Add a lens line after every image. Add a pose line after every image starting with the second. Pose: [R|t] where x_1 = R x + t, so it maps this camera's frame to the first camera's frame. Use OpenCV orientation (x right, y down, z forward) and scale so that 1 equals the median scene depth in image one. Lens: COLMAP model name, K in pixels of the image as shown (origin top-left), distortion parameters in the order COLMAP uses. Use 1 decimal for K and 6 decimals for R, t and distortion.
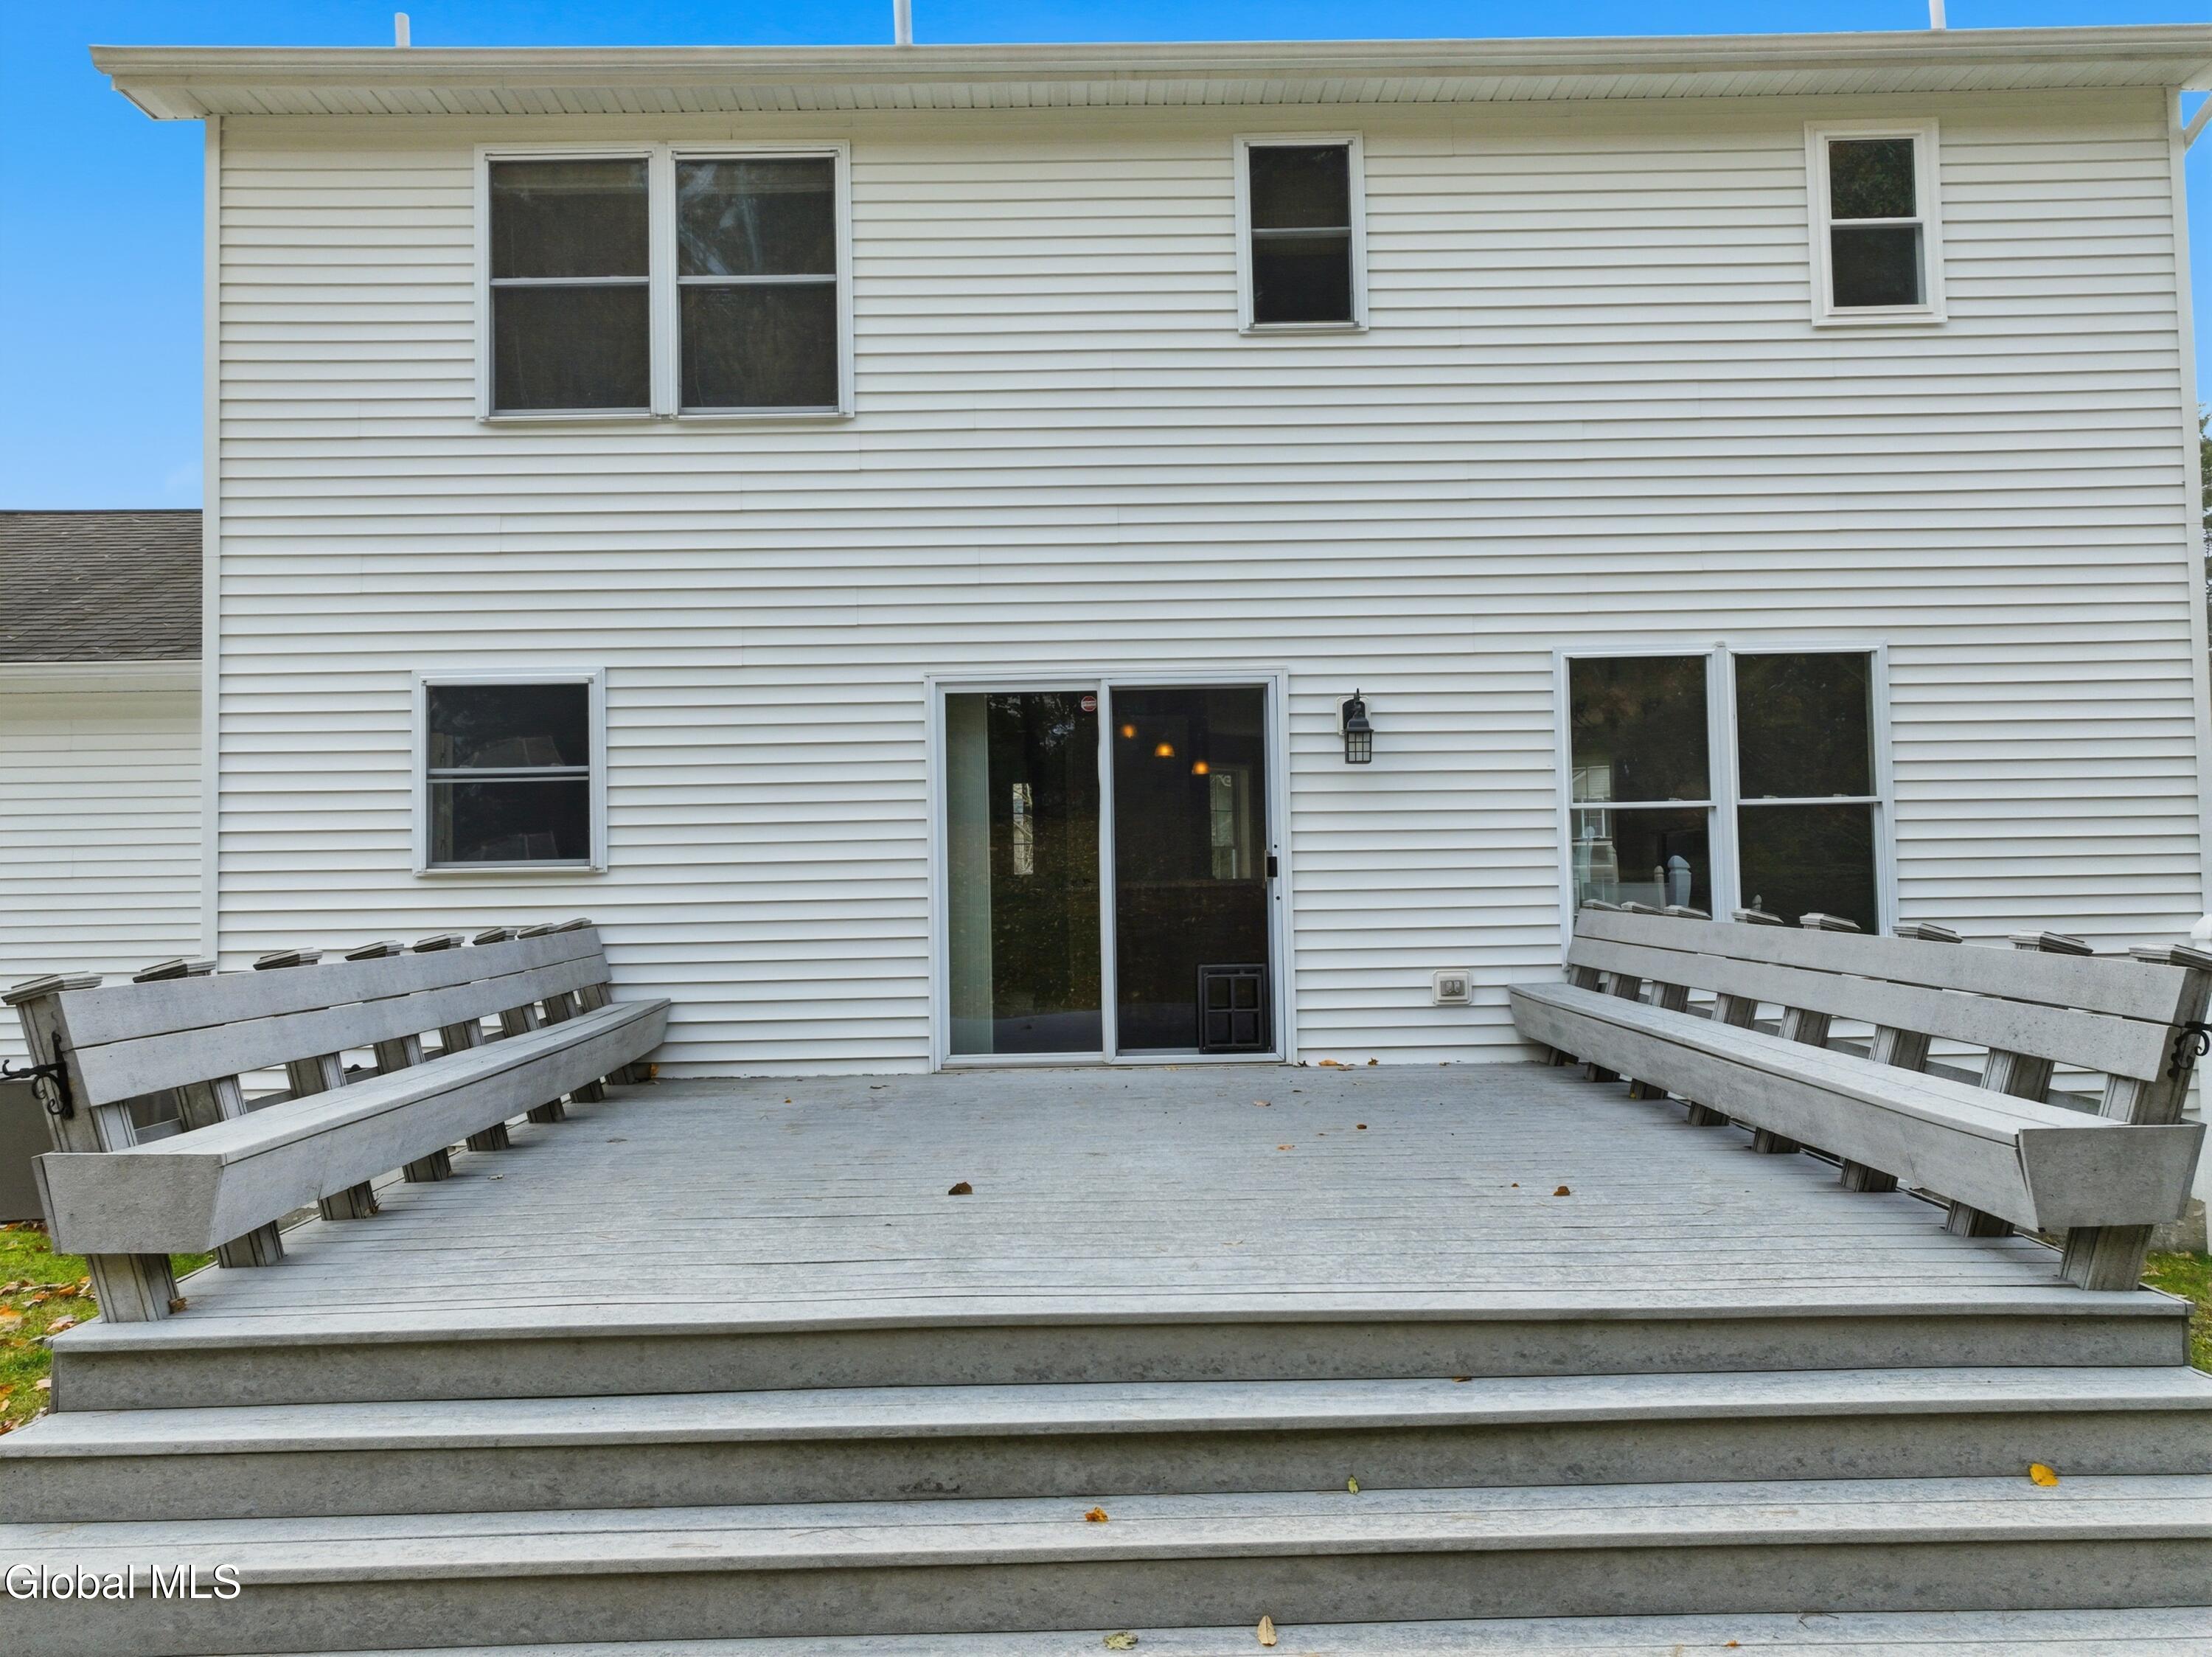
lens RADIAL K [[1551.6, 0, 1106.2], [0, 1551.6, 824.1], [0, 0, 1]] dist [0.001114, 0.015115]
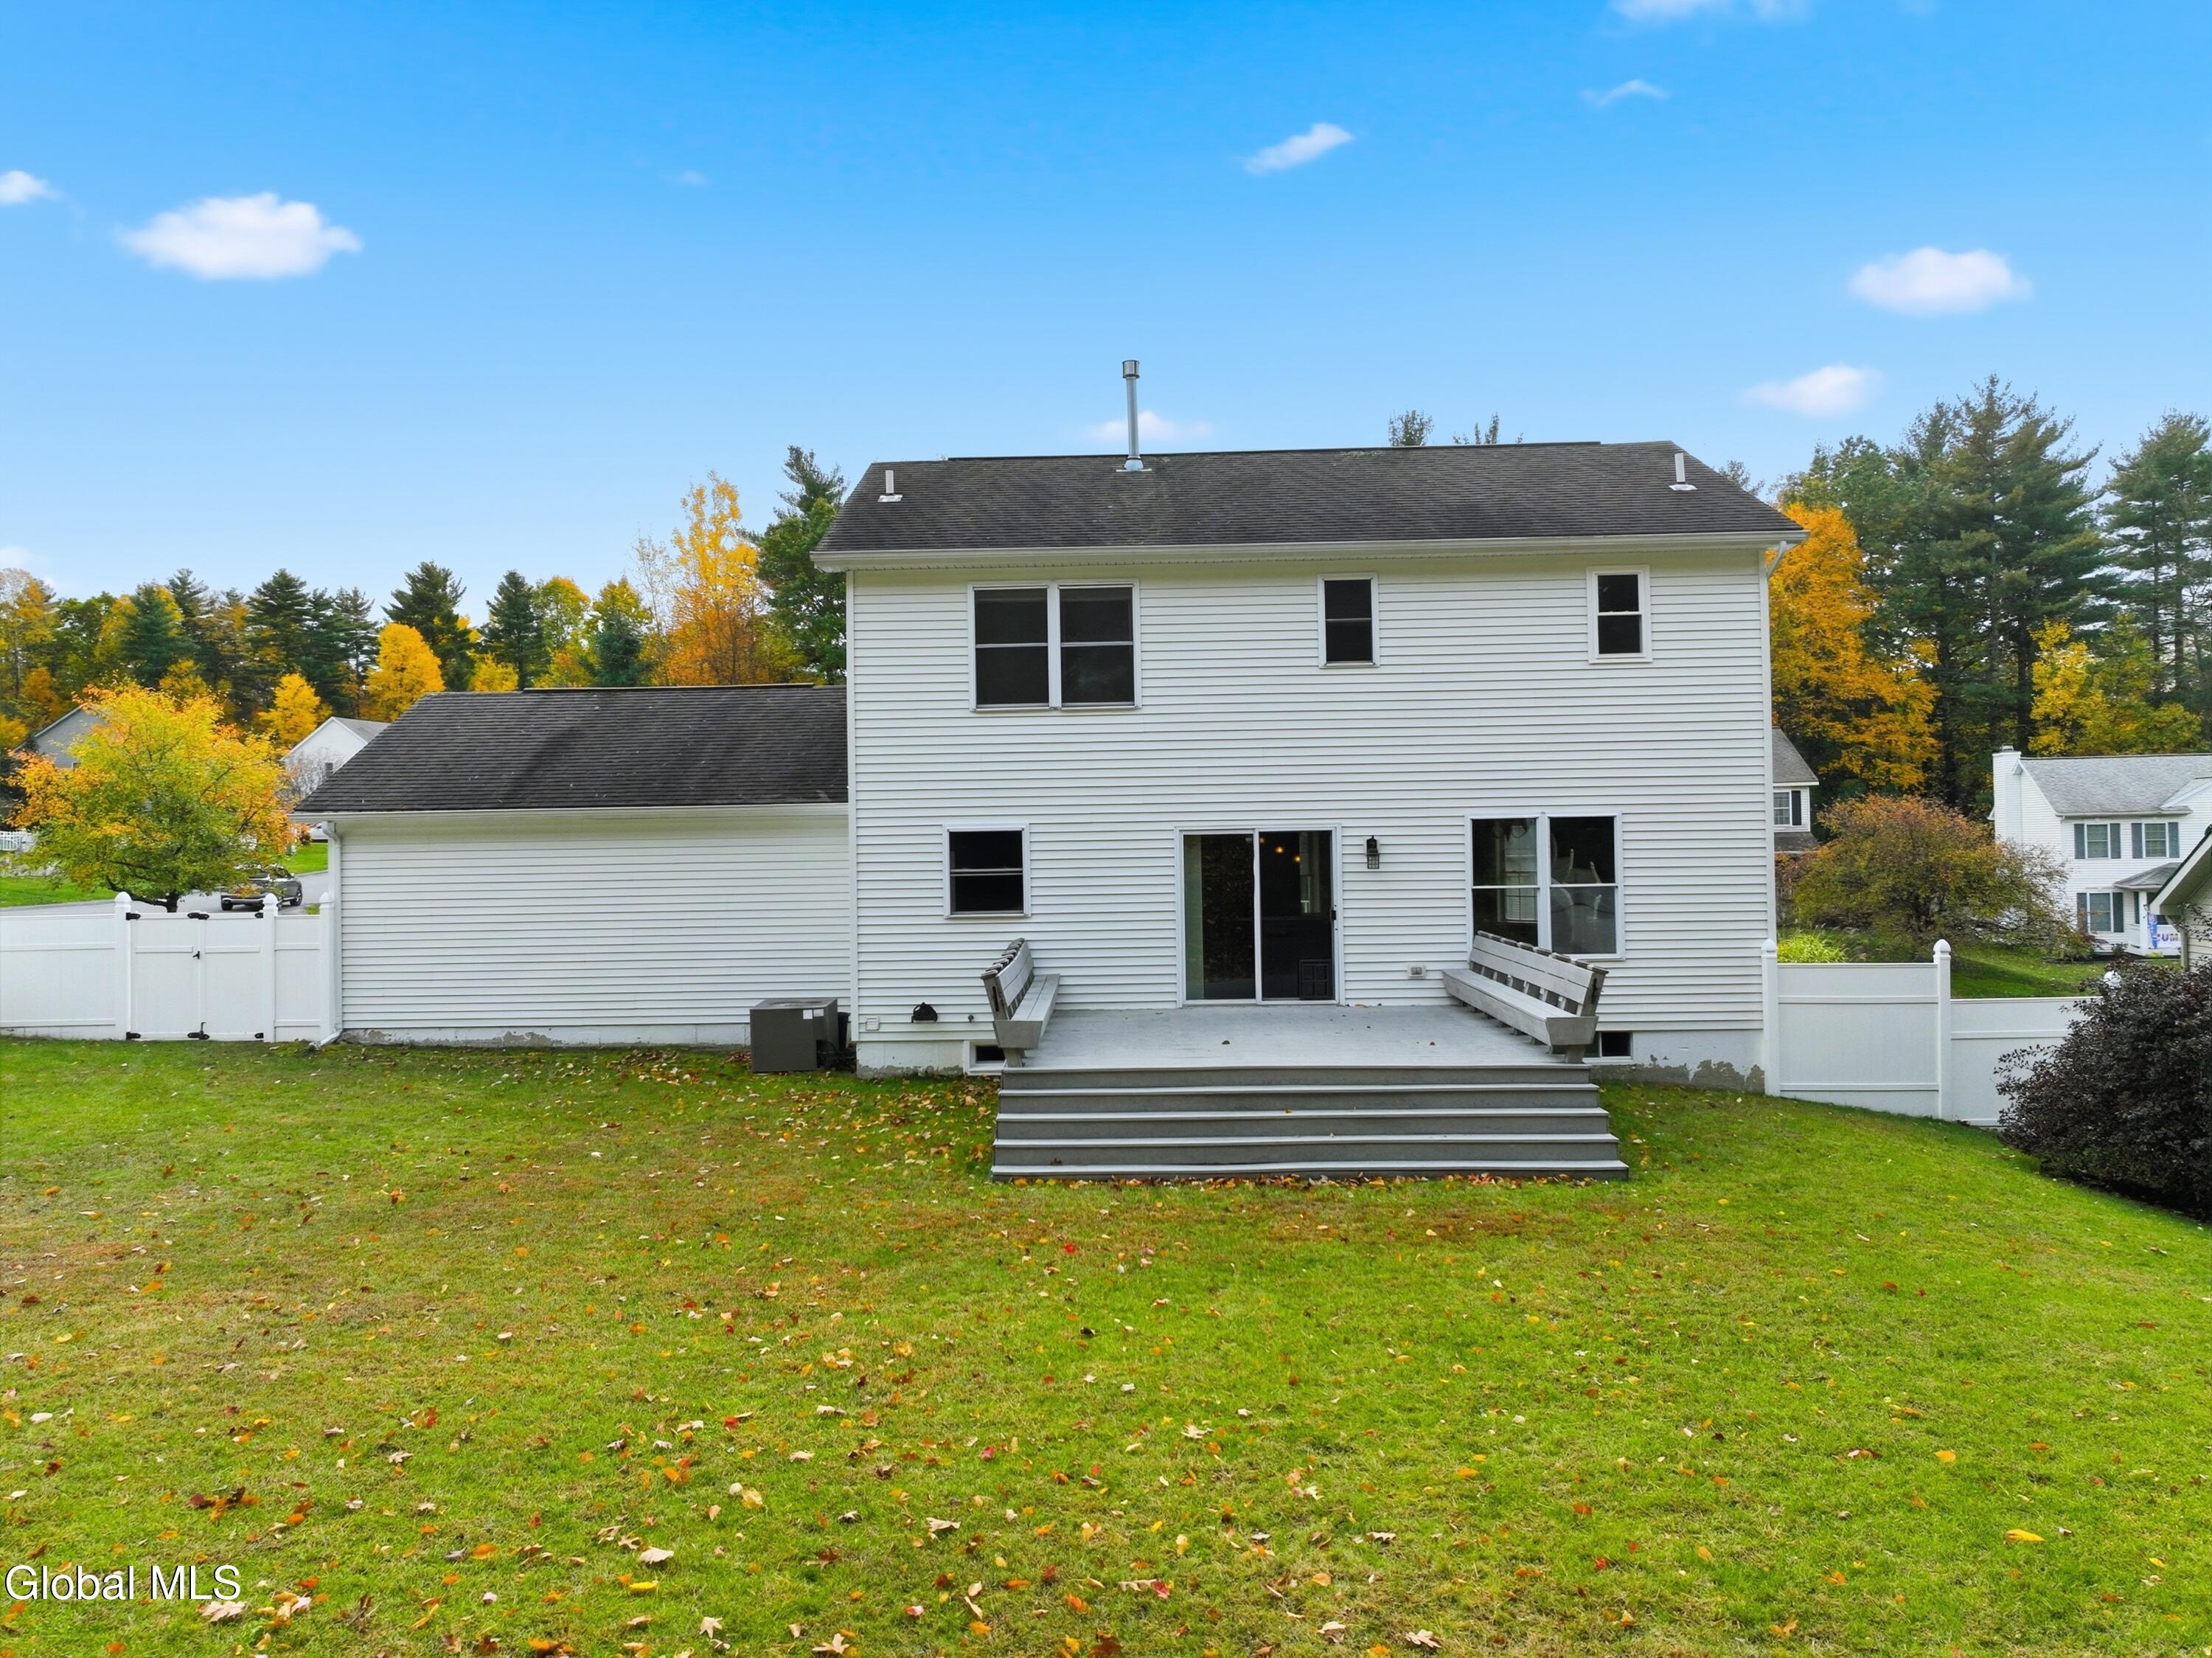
lens RADIAL K [[1551.7, 0, 1106.7], [0, 1551.7, 831.8], [0, 0, 1]] dist [0.001114, 0.015115]
pose [[0.999264, 0.002274, -0.038295, -0.127872], [-0.001207, 0.999611, 0.027860, -0.148820], [0.038343, -0.027793, 0.998878, -1.180061]]
